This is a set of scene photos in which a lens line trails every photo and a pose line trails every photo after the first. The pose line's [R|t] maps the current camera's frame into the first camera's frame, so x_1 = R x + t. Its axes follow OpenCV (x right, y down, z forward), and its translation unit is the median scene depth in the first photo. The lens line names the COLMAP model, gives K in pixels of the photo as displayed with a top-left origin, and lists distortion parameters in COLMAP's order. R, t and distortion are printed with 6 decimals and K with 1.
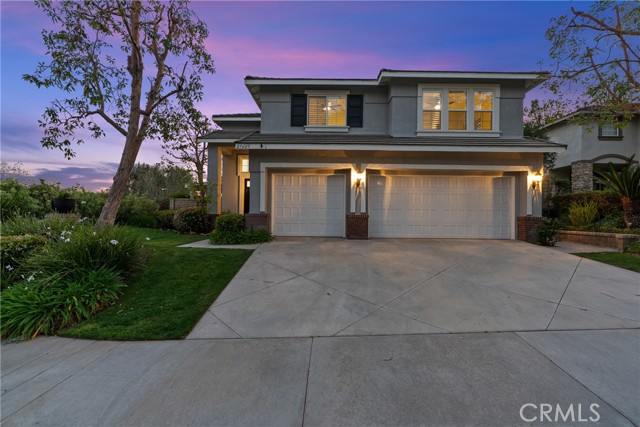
lens RADIAL K [[292.6, 0, 322.2], [0, 292.6, 213.5], [0, 0, 1]] dist [-0.002199, 0.001054]
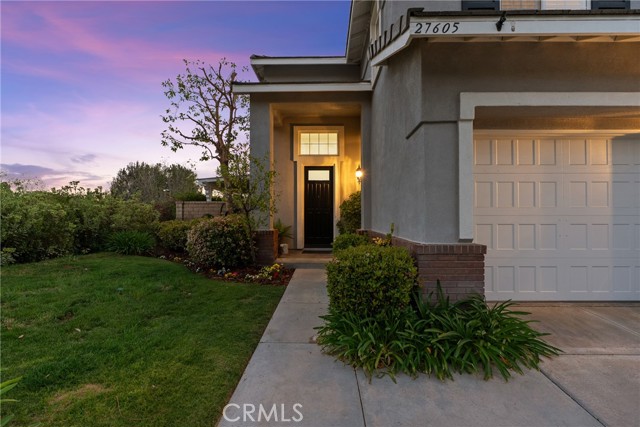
lens RADIAL K [[292.6, 0, 322.2], [0, 292.6, 213.5], [0, 0, 1]] dist [-0.002199, 0.001054]
pose [[0.999933, -0.010966, -0.003748, -0.216617], [0.010956, 0.999937, -0.002634, -0.021918], [0.003777, 0.002593, 0.999990, 0.392750]]
